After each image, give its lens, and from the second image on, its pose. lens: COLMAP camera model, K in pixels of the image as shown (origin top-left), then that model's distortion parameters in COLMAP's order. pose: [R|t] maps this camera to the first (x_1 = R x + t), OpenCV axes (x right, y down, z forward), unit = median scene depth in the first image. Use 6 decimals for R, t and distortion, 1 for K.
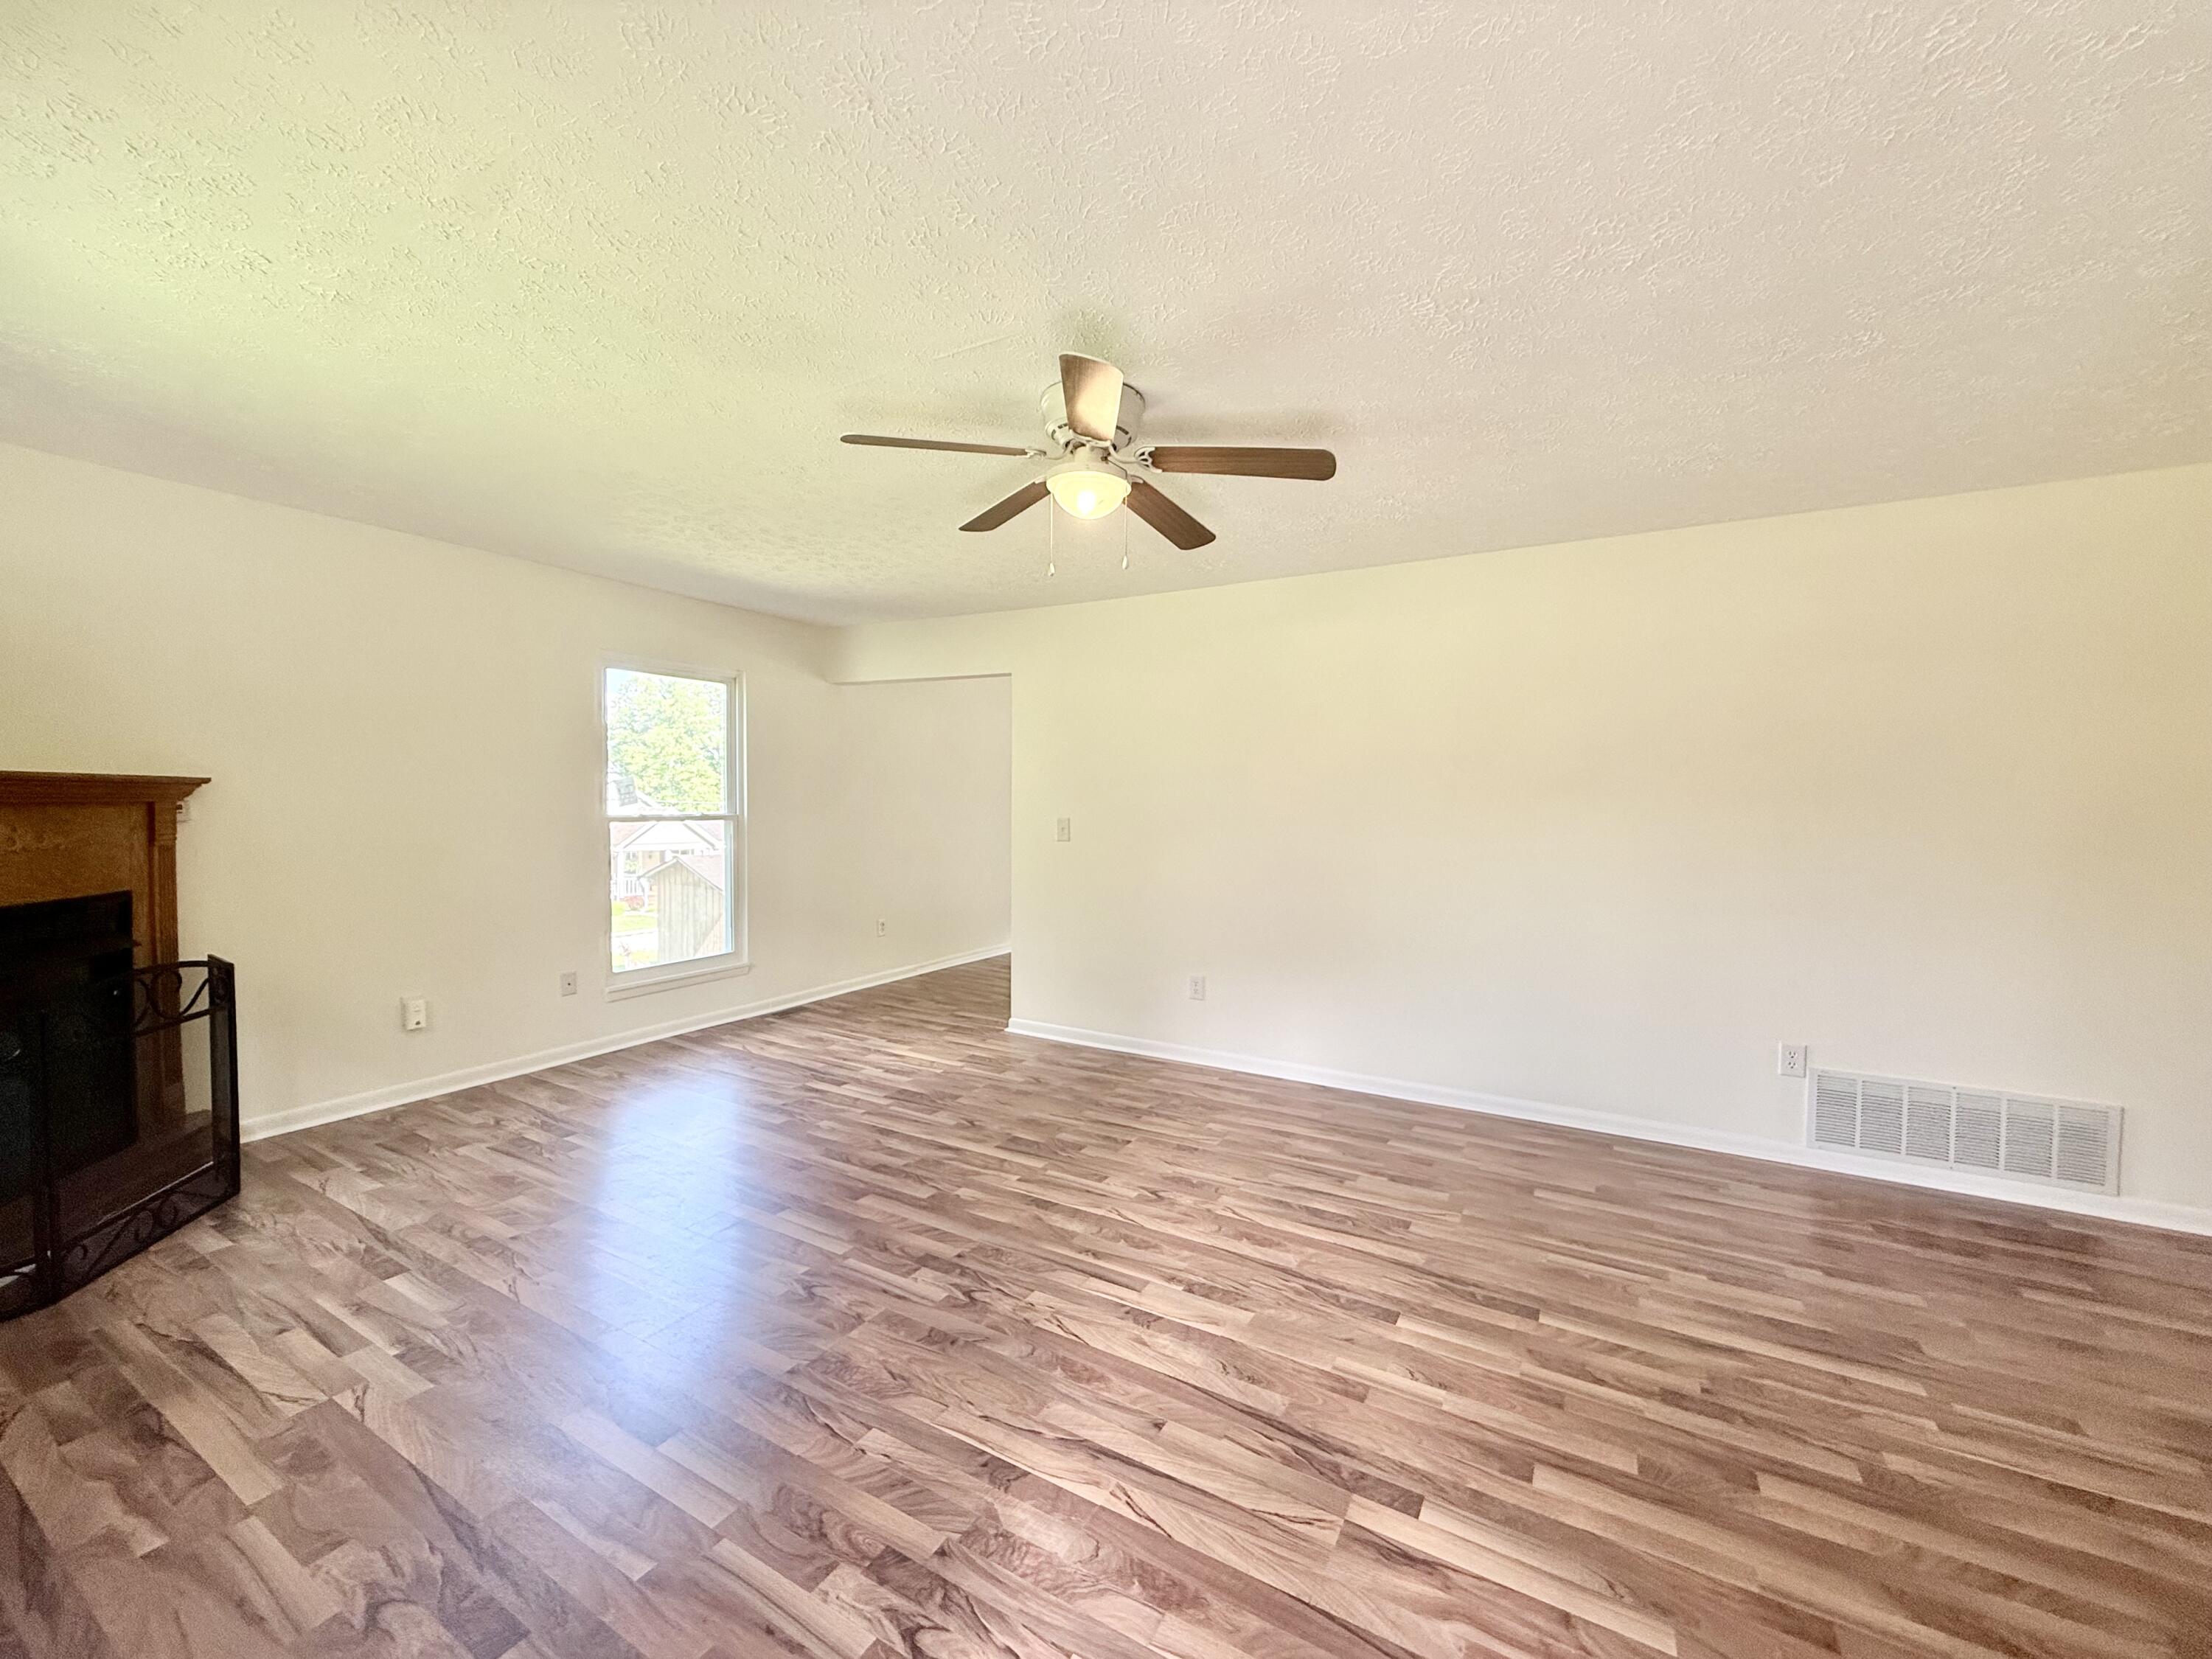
lens RADIAL K [[876.2, 0, 1100.2], [0, 876.2, 861.2], [0, 0, 1]] dist [0.000455, 0.000199]
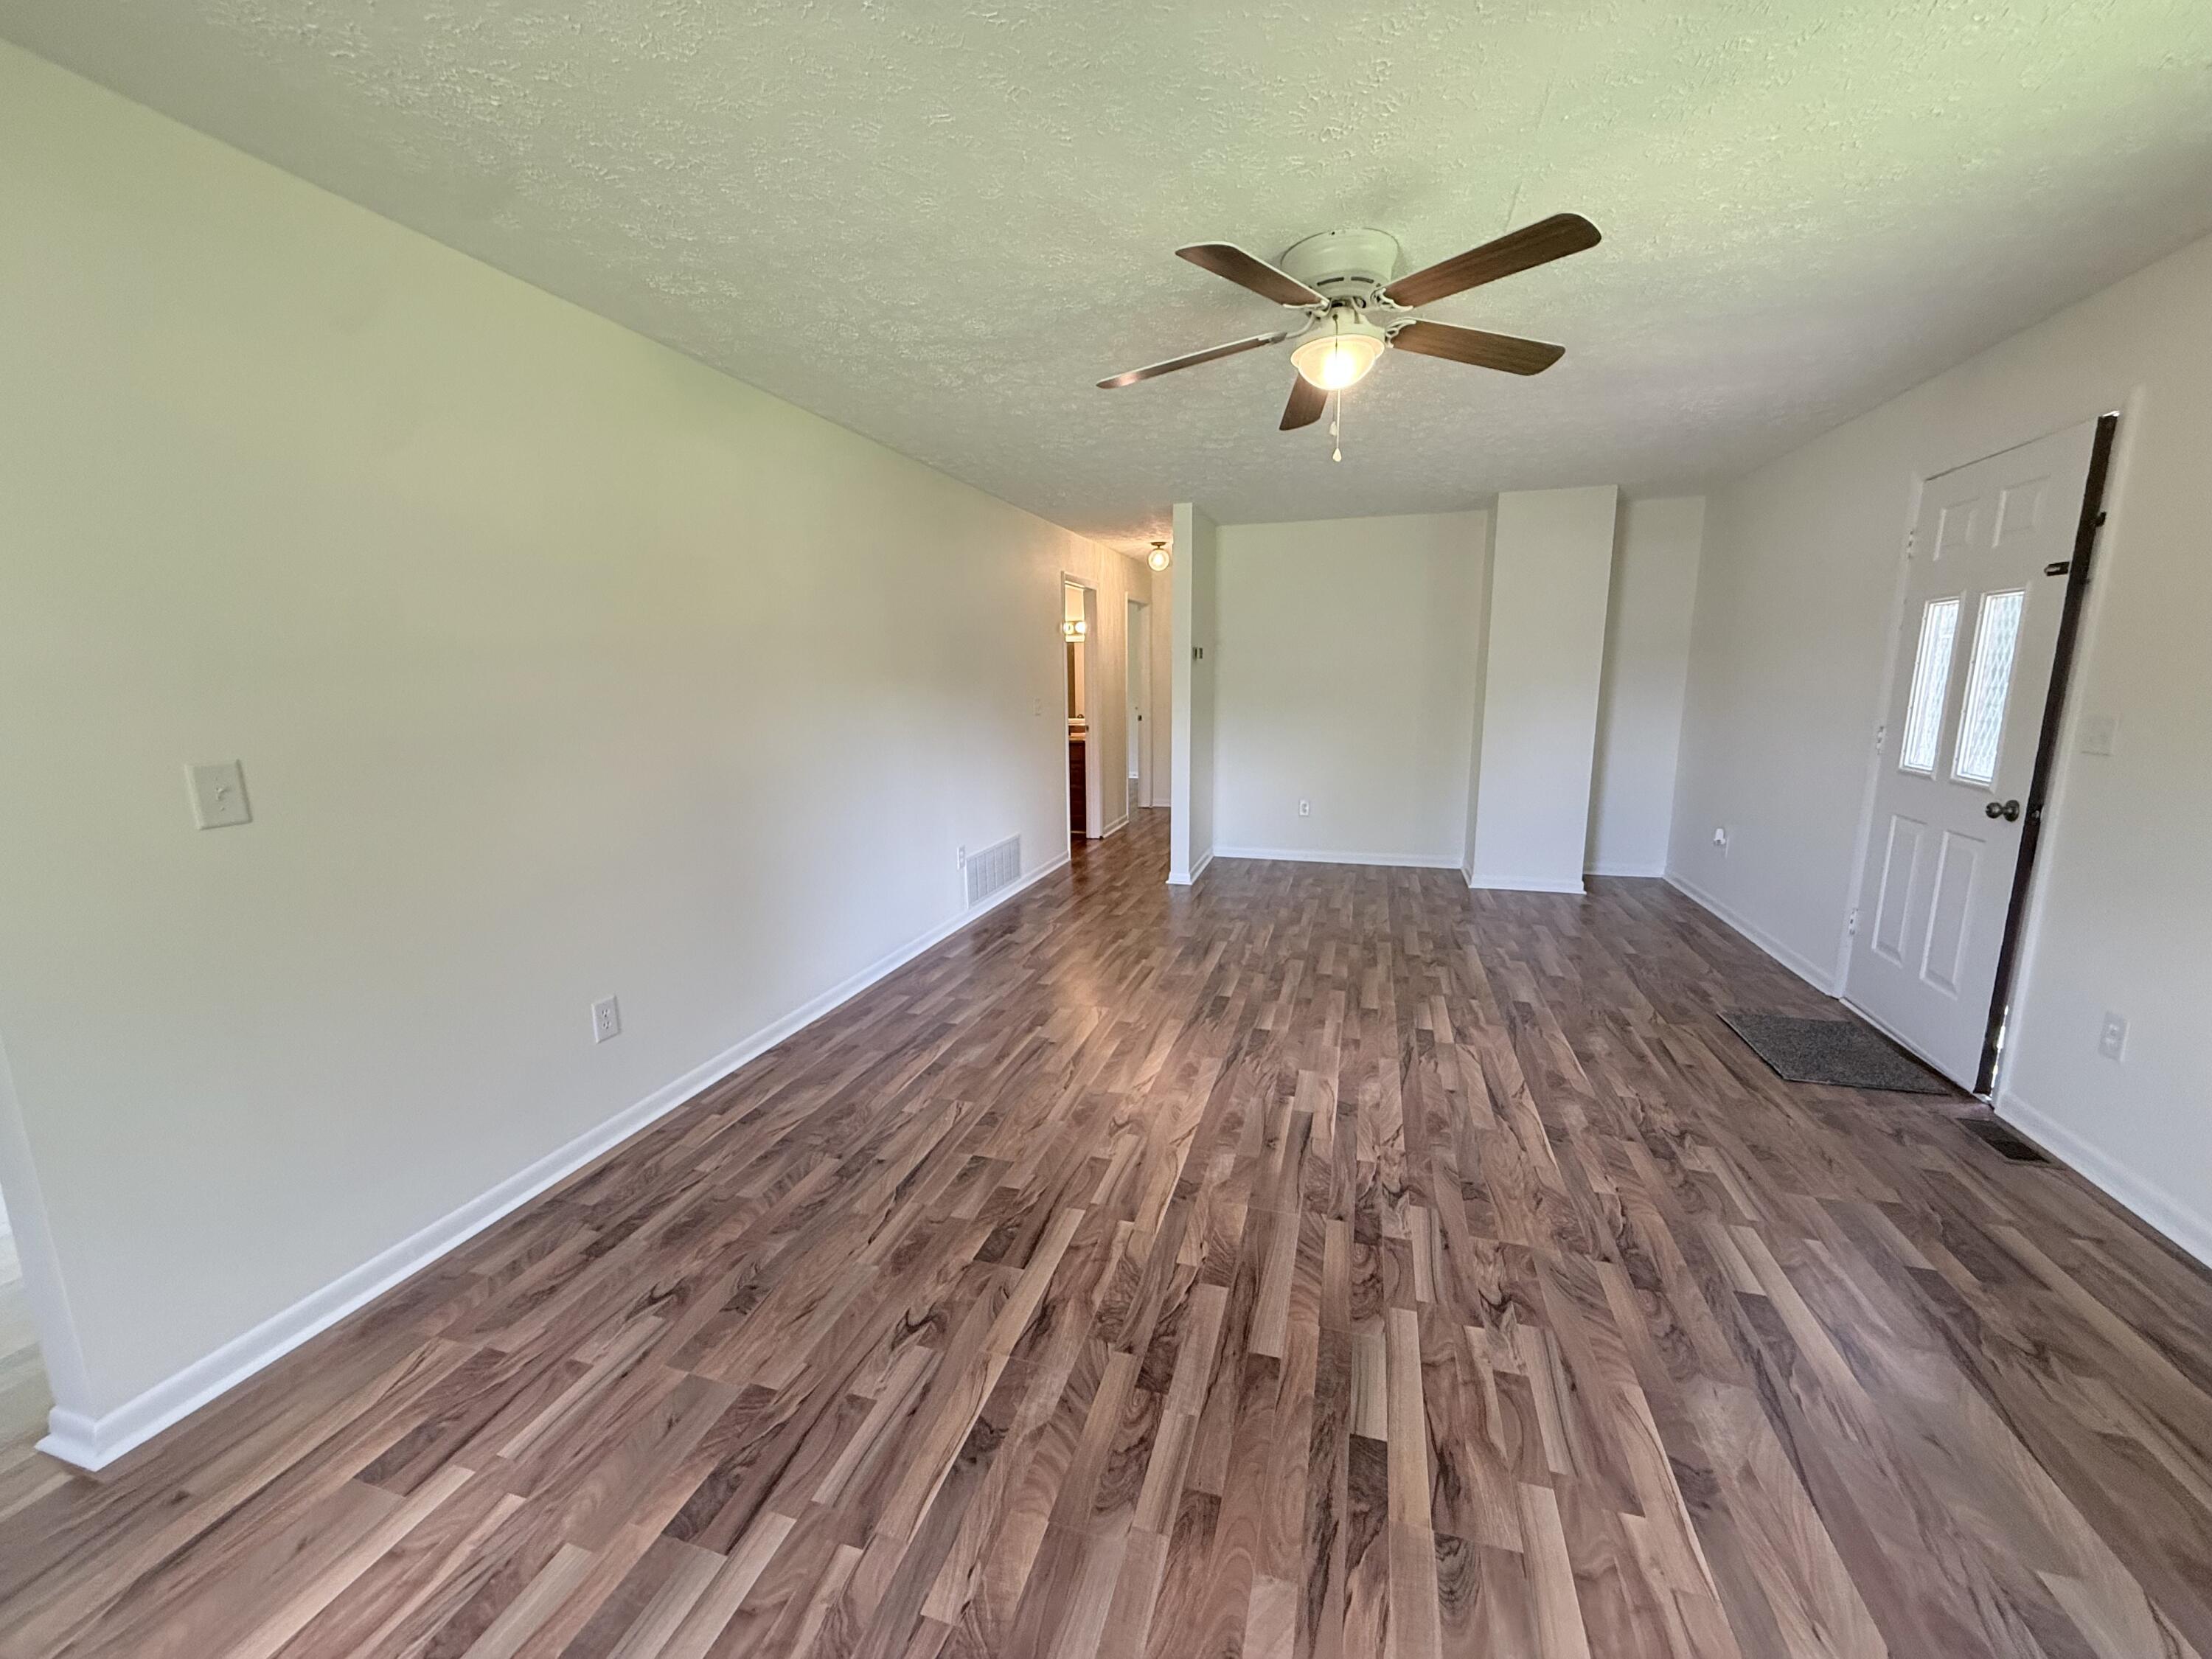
lens RADIAL K [[876.2, 0, 1104.6], [0, 876.2, 837.5], [0, 0, 1]] dist [0.000455, 0.000199]
pose [[-0.228307, -0.186758, 0.955509, -0.793271], [0.073324, 0.975344, 0.208155, -0.112074], [-0.970824, 0.117585, -0.208983, 1.238450]]
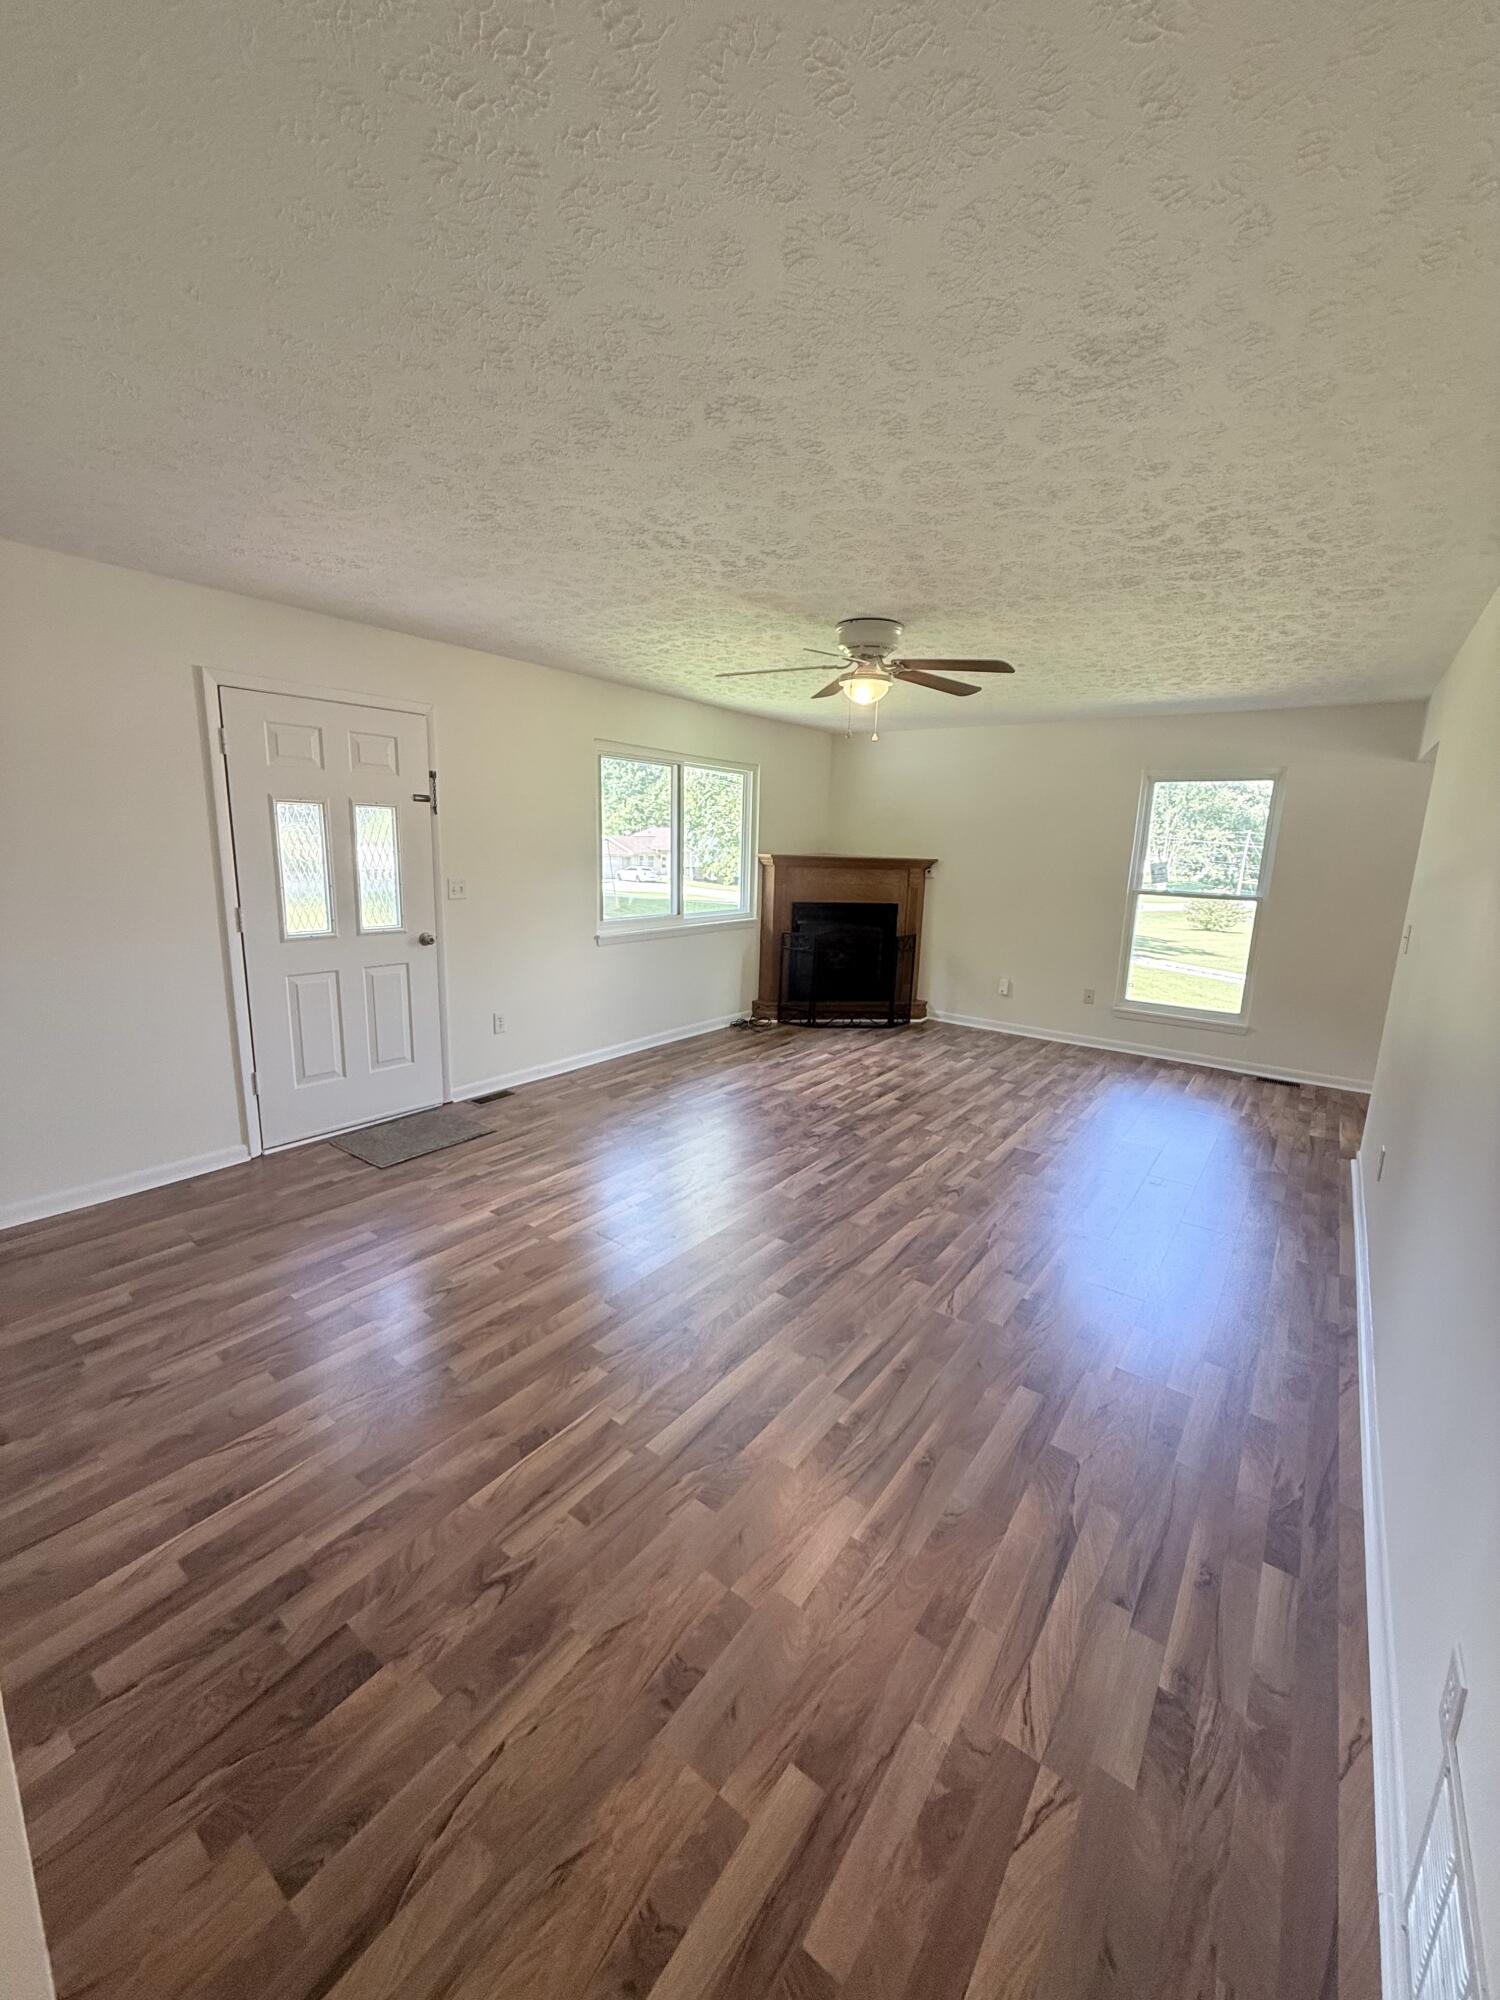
lens RADIAL K [[792.2, 0, 738.5], [0, 792.2, 1002.6], [0, 0, 1]] dist [0.000455, 0.000199]
pose [[-0.123390, 0.191905, -0.973626, 1.270269], [-0.099163, 0.973828, 0.204512, -0.113019], [0.987391, 0.121783, -0.101131, 0.809354]]
